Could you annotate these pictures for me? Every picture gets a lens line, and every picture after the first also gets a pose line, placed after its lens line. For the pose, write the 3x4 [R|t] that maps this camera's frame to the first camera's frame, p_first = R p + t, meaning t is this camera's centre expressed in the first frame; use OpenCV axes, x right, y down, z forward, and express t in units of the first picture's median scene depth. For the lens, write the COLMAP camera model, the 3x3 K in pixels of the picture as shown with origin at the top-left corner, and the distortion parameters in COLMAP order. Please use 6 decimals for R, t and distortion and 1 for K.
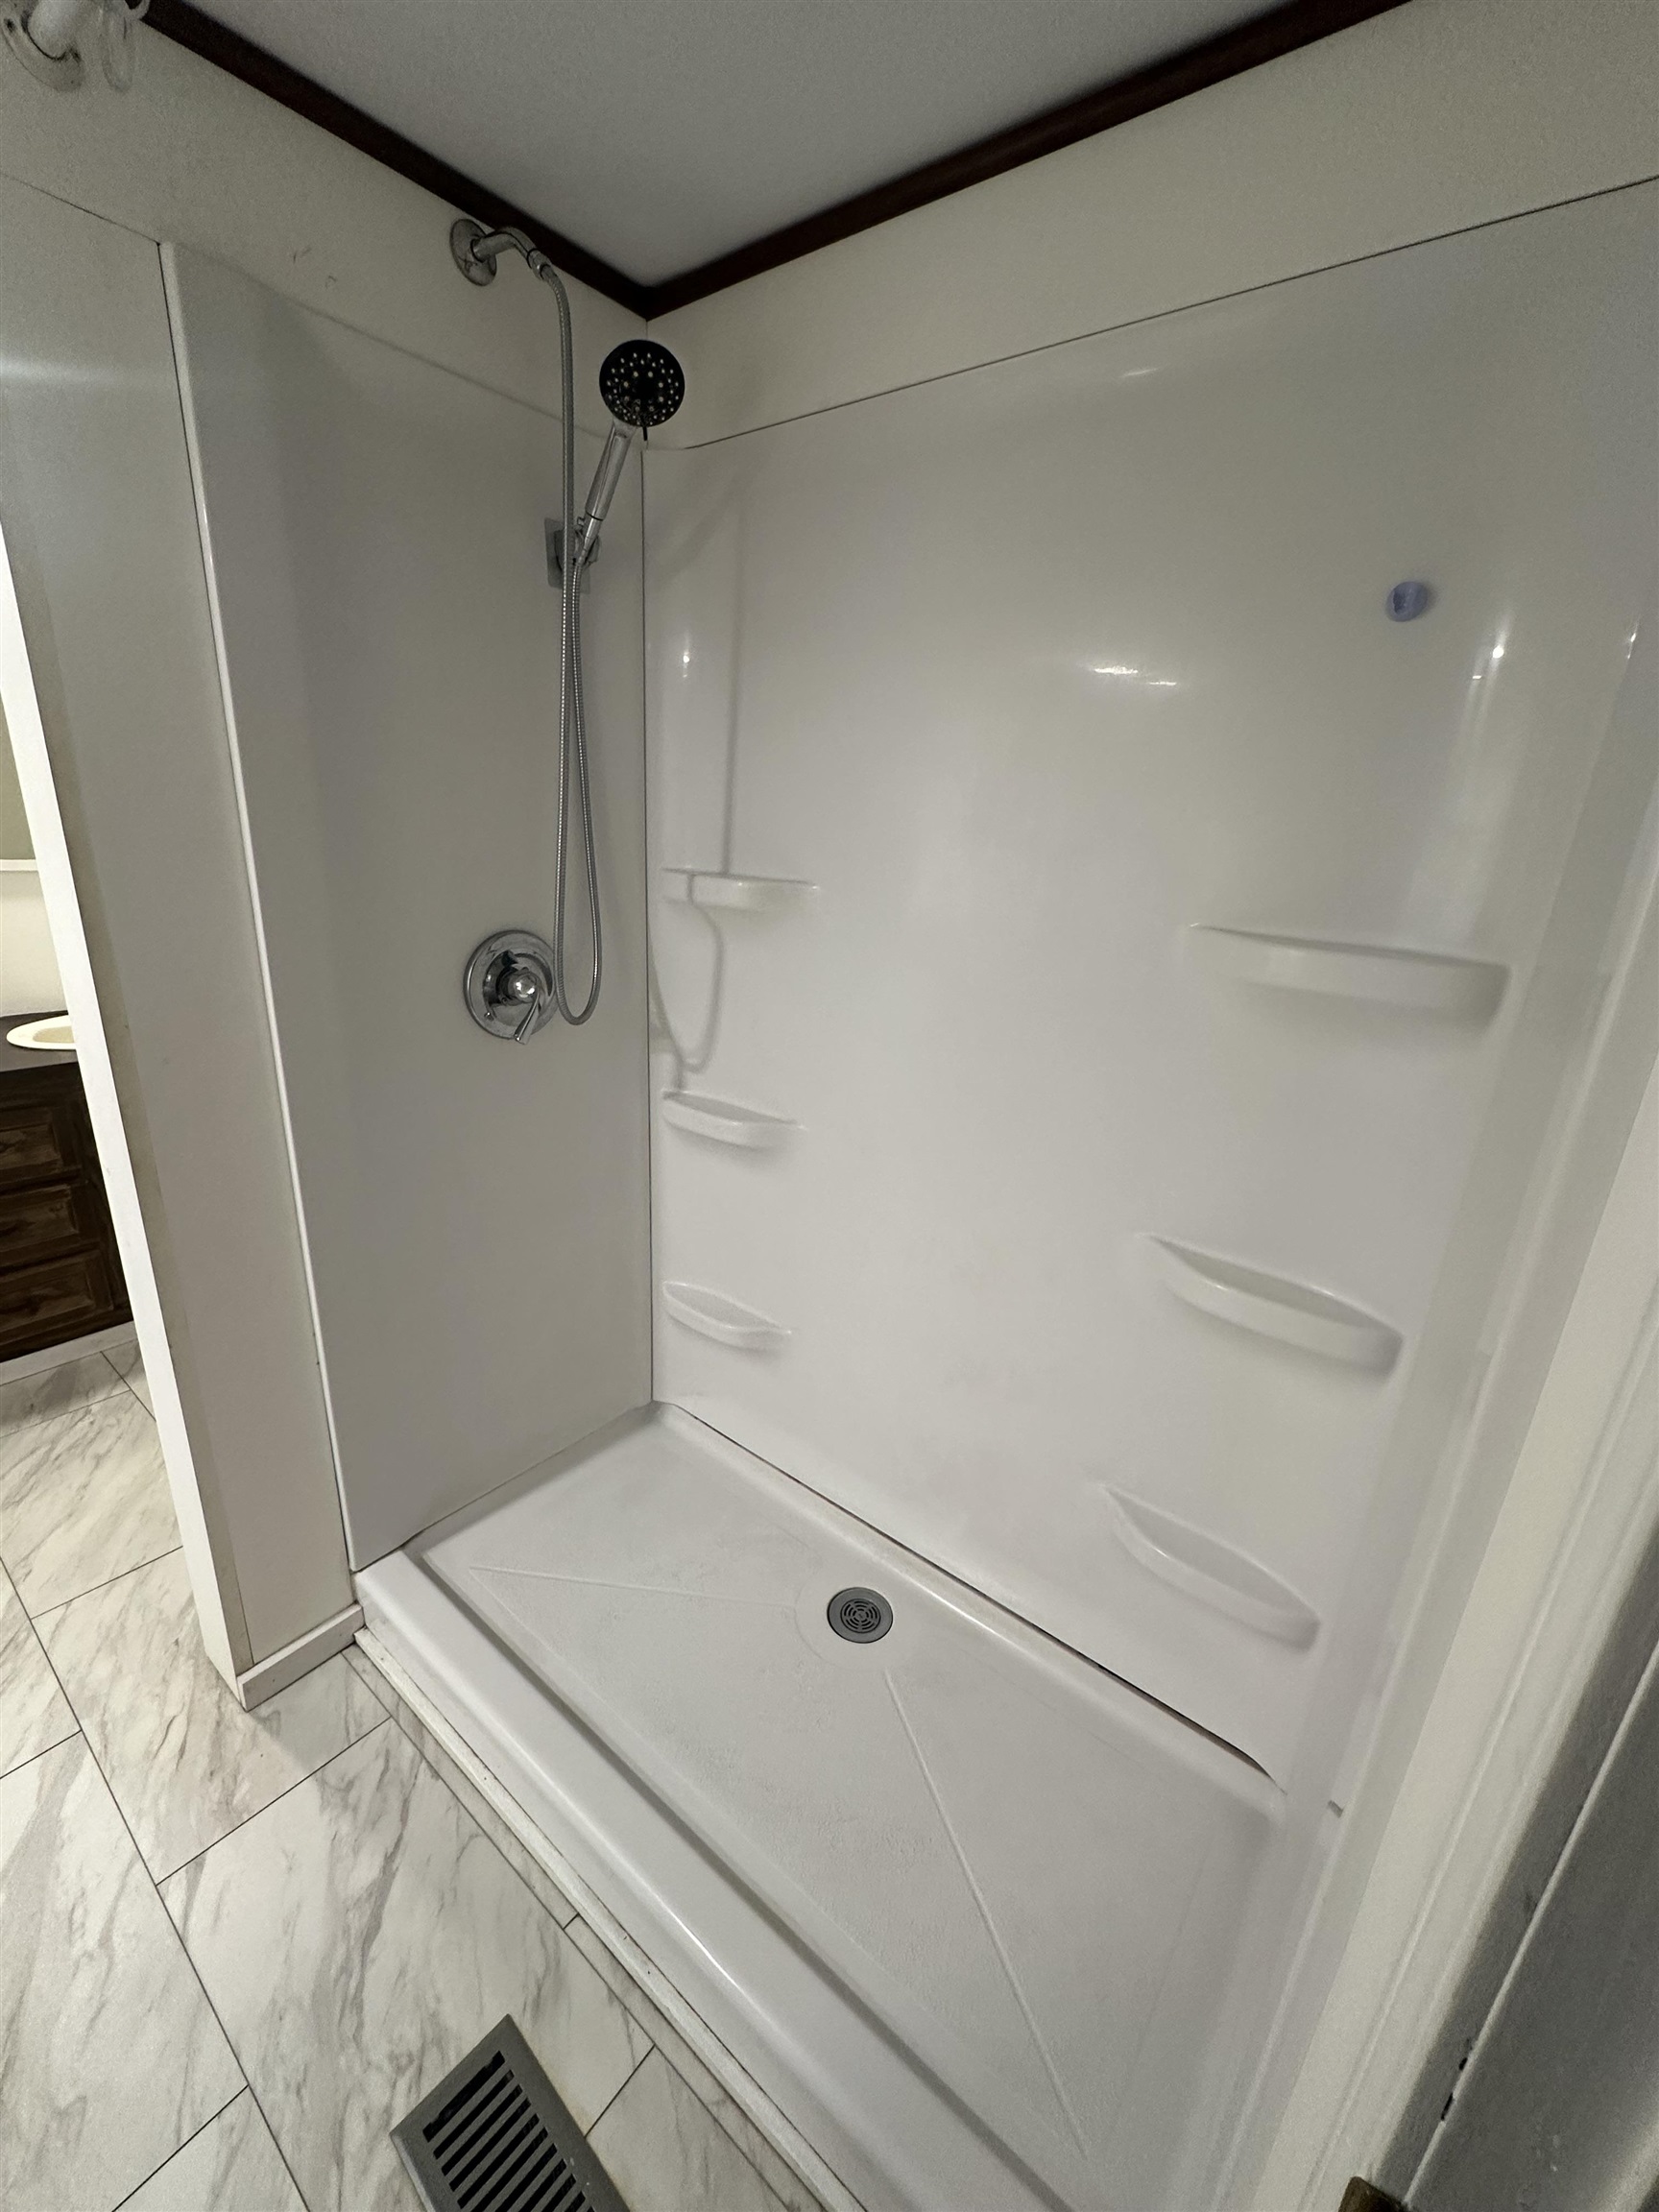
lens RADIAL K [[882.6, 0, 827.7], [0, 882.6, 1106.4], [0, 0, 1]] dist [-0.005255, 0.001166]
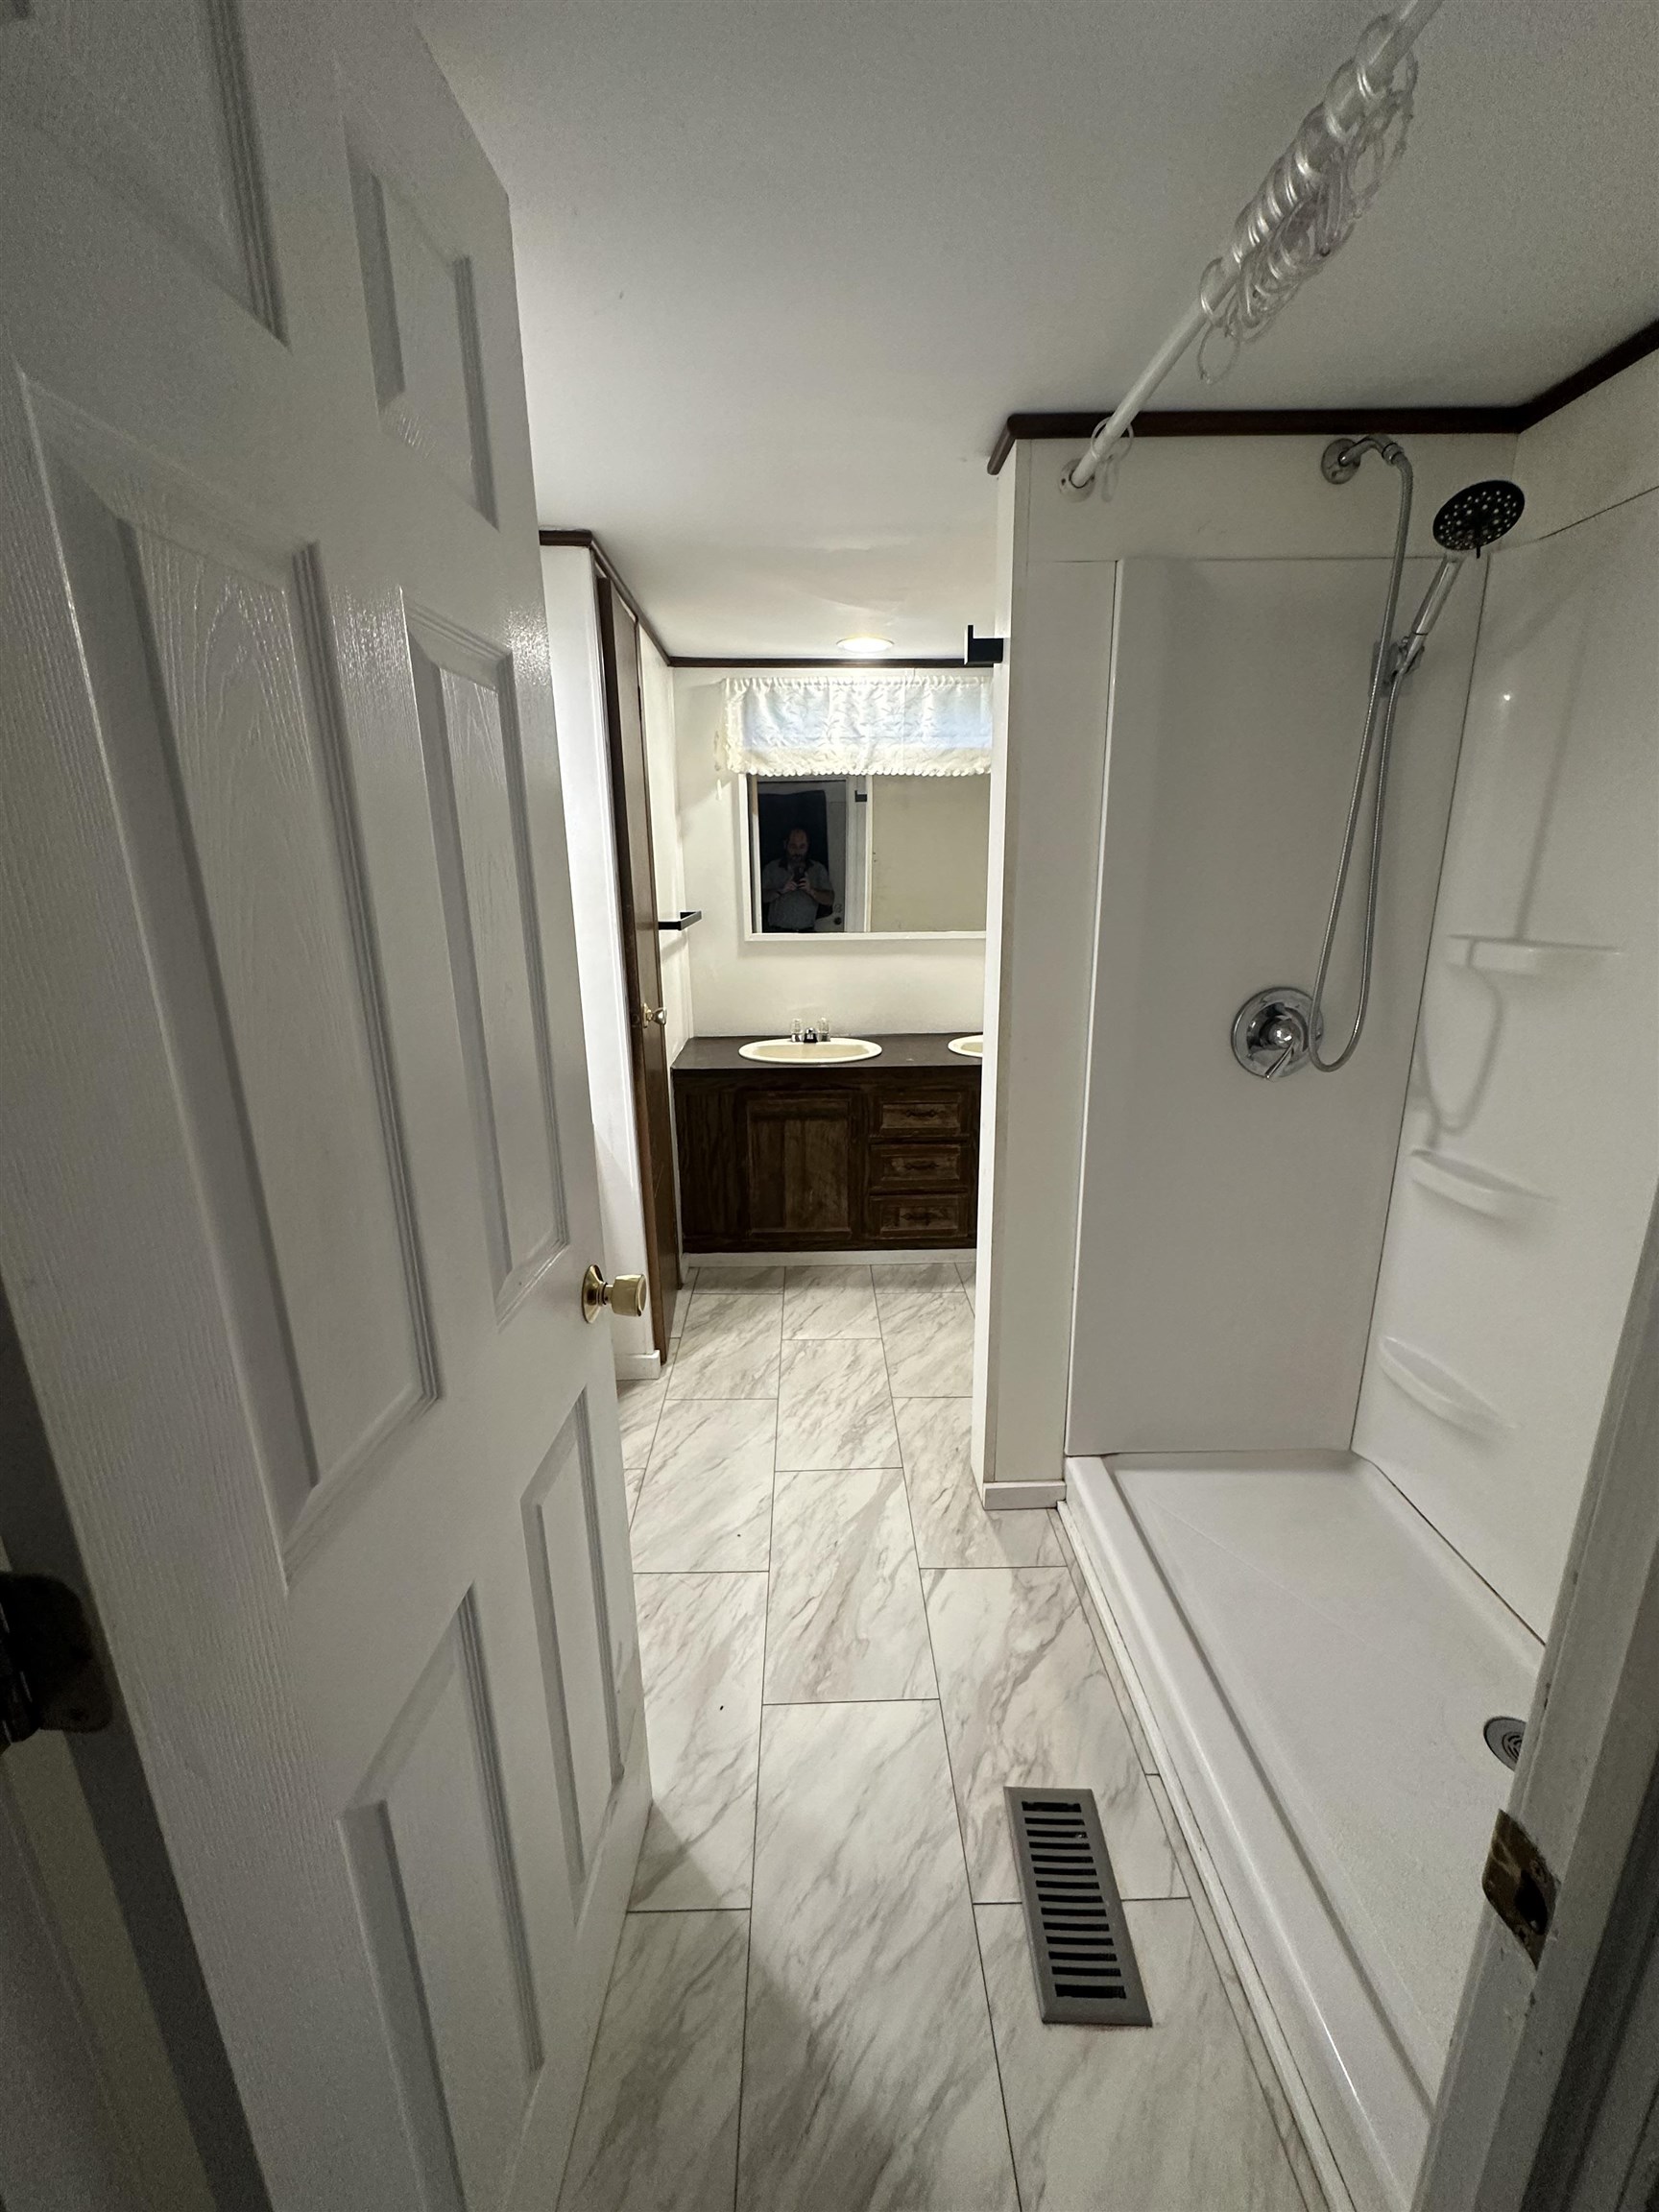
lens RADIAL K [[882.6, 0, 826.4], [0, 882.6, 1111.3], [0, 0, 1]] dist [-0.005255, 0.001166]
pose [[0.630977, 0.142248, -0.762649, 0.186670], [-0.187789, 0.981817, 0.027760, 0.048028], [0.752730, 0.125701, 0.646217, -0.214983]]
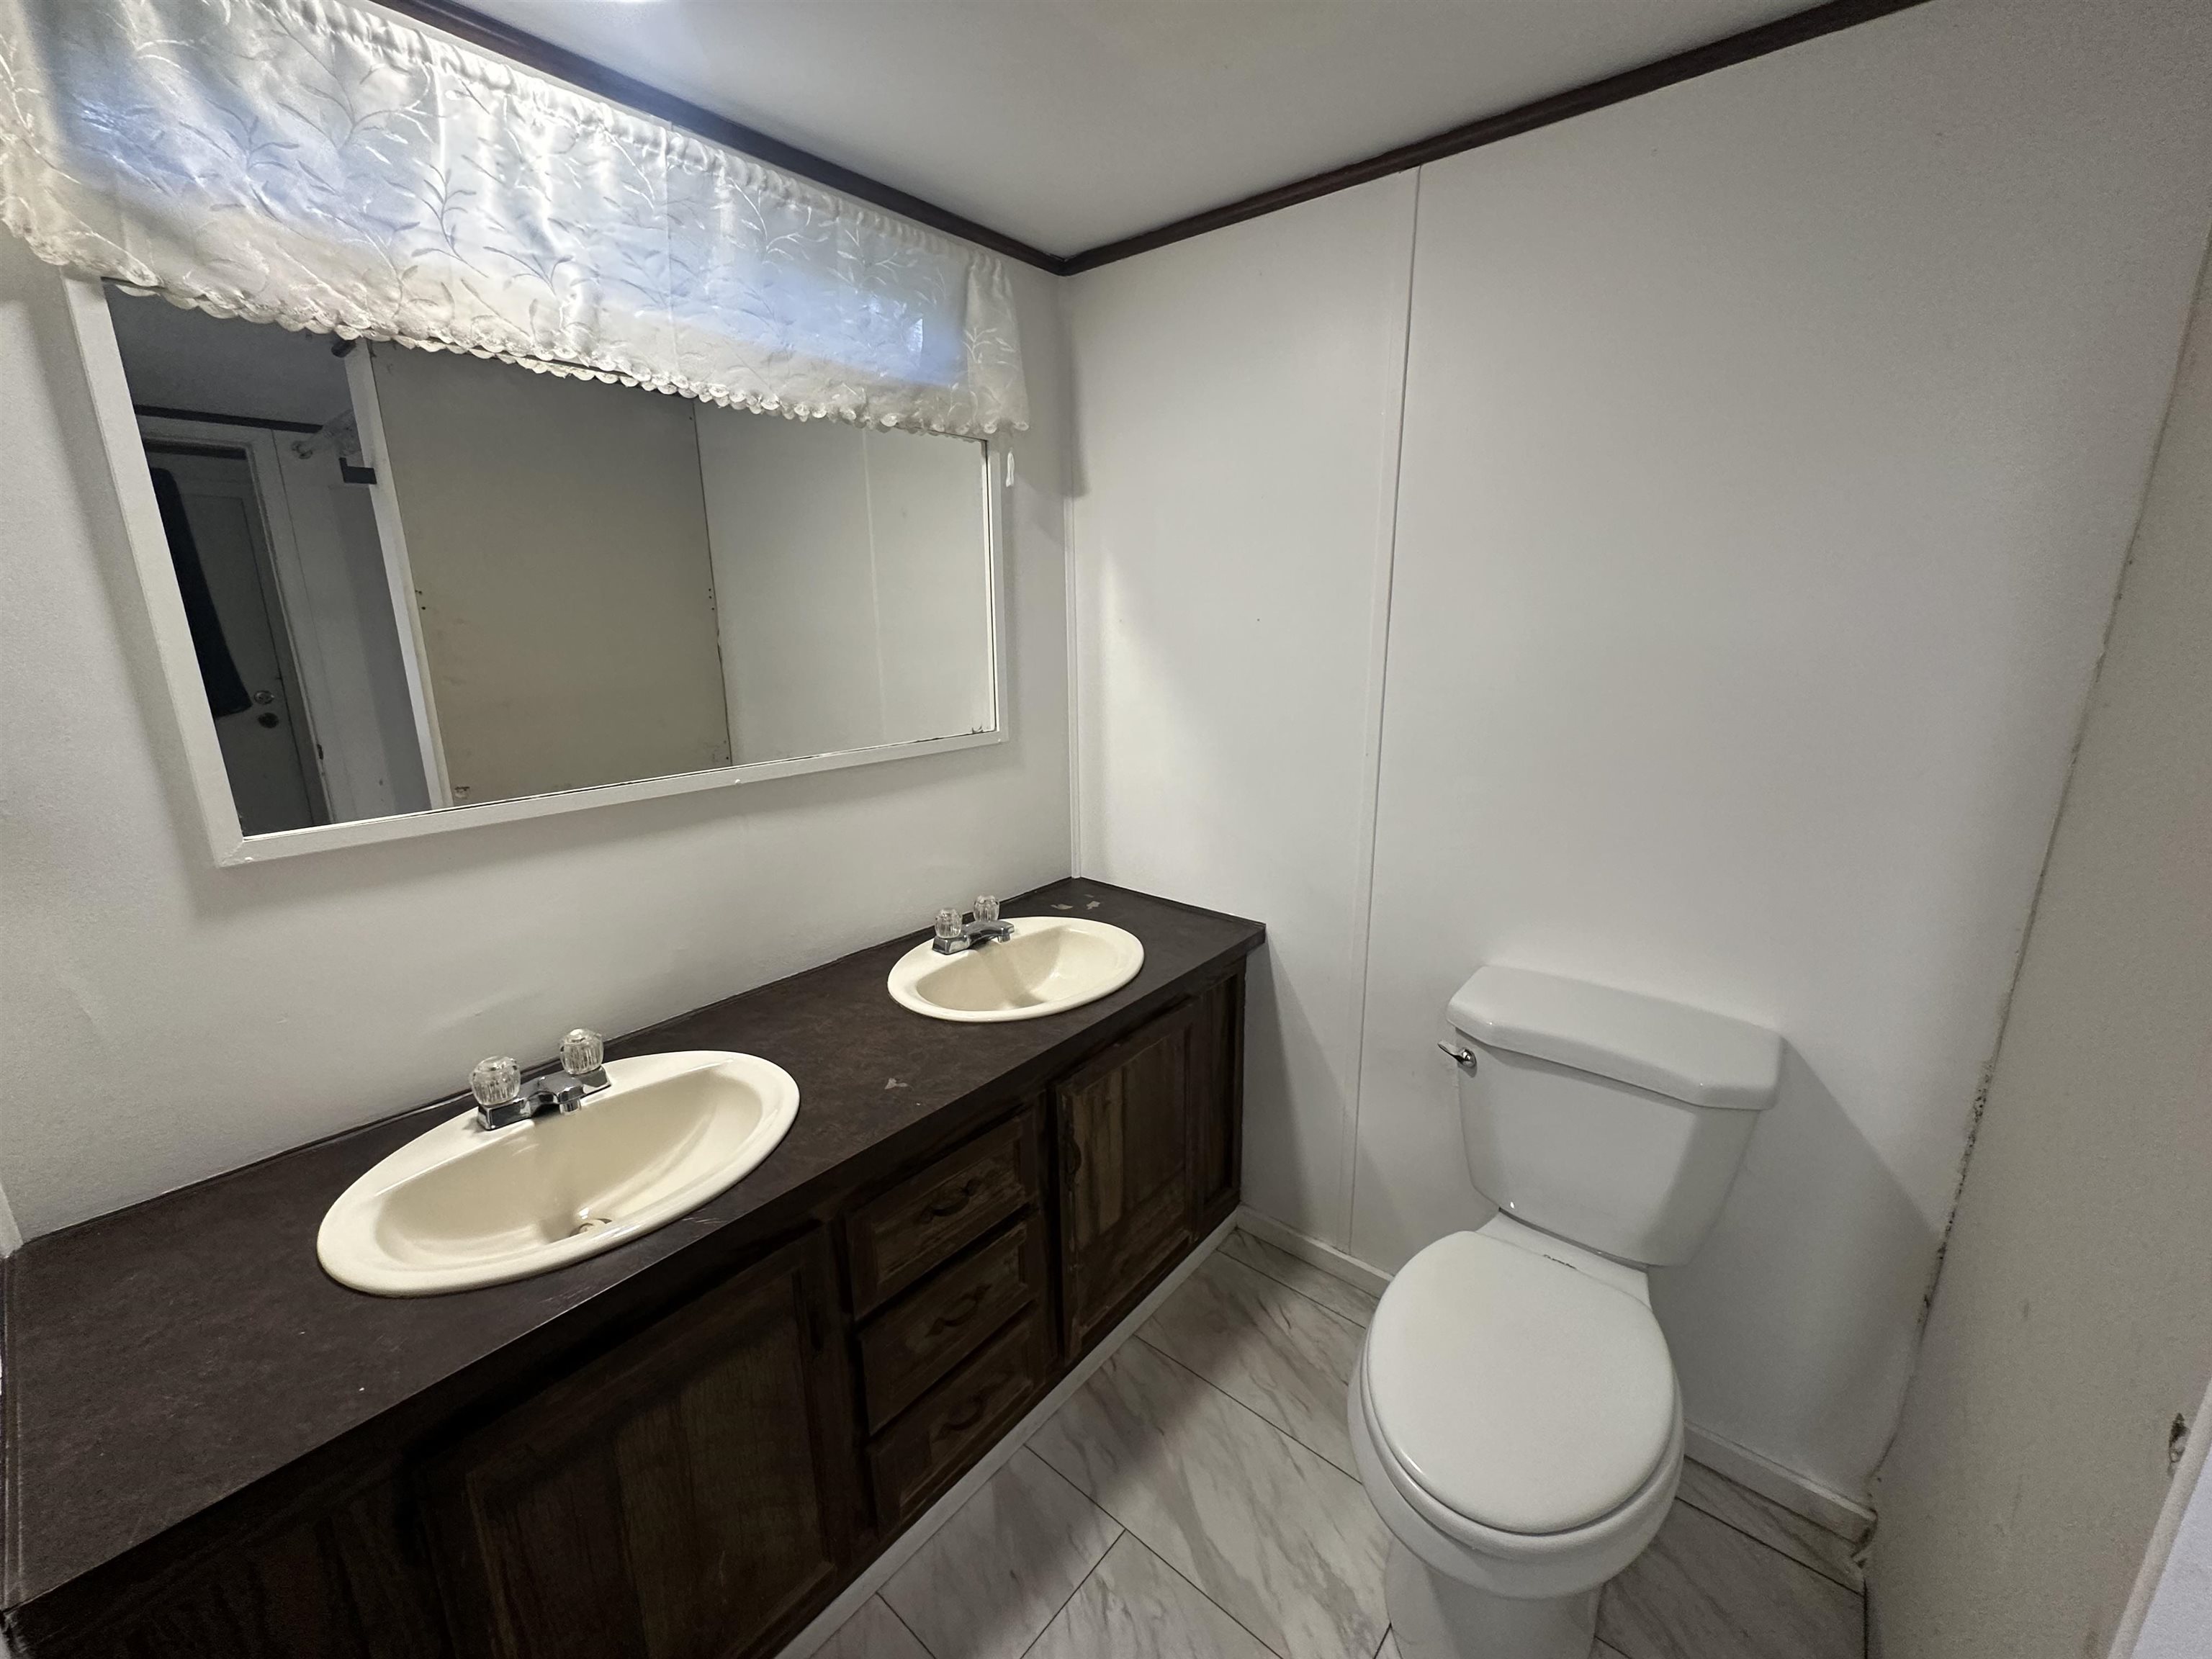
lens RADIAL K [[882.6, 0, 1101.2], [0, 882.6, 826.5], [0, 0, 1]] dist [-0.005255, 0.001166]
pose [[0.997783, -0.051784, -0.041801, -1.098821], [0.049043, 0.996735, -0.064143, -0.247389], [0.044986, 0.061950, 0.997065, 0.431466]]
